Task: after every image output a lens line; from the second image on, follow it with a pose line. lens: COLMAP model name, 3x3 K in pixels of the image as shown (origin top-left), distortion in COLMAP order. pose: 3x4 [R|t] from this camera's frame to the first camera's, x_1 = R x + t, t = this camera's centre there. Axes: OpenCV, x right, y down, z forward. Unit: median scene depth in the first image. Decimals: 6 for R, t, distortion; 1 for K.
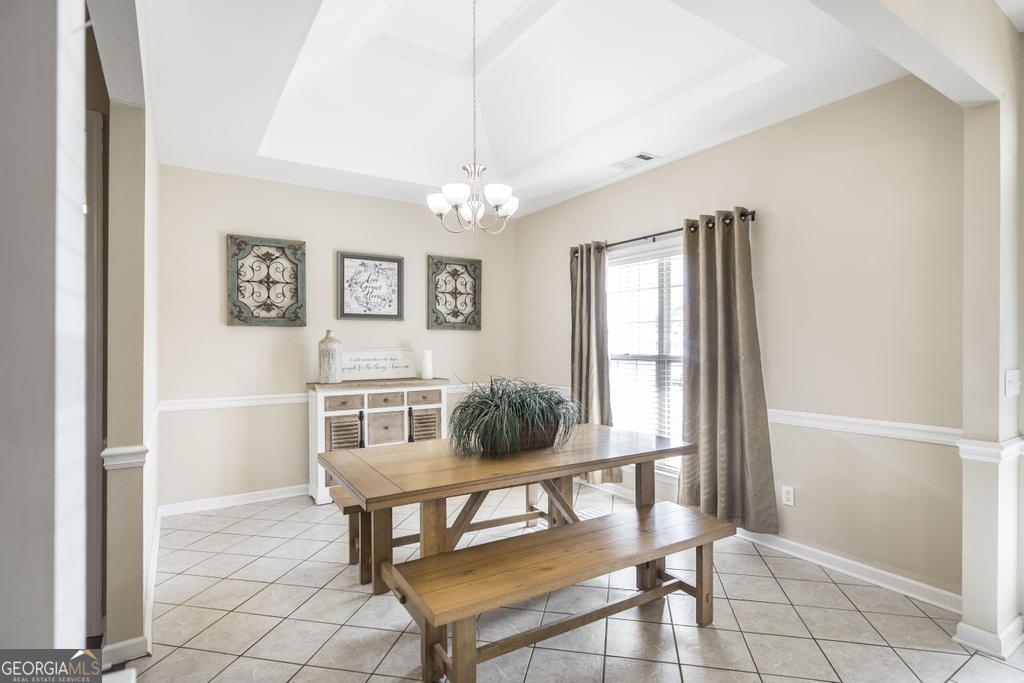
lens RADIAL K [[521.2, 0, 513.0], [0, 521.2, 339.6], [0, 0, 1]] dist [-0.004597, -0.000569]
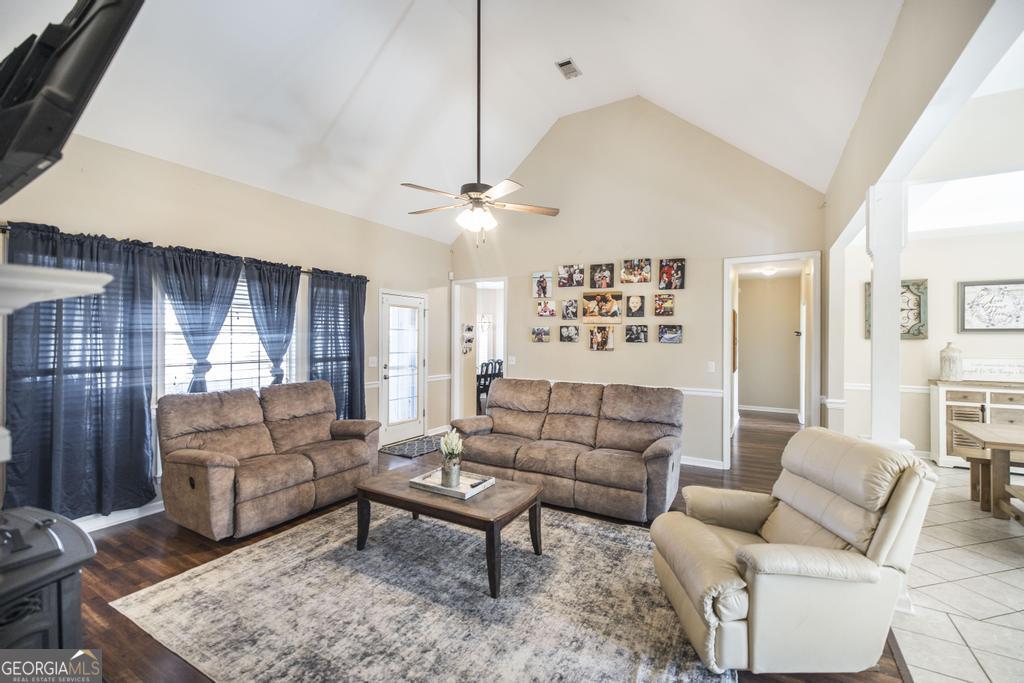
lens RADIAL K [[448.4, 0, 513.1], [0, 448.4, 337.9], [0, 0, 1]] dist [0.004817, 0.000070]
pose [[0.458686, 0.001269, -0.888598, 0.169786], [-0.000050, 0.999999, 0.001403, -0.031204], [0.888599, -0.000599, 0.458685, -0.556015]]
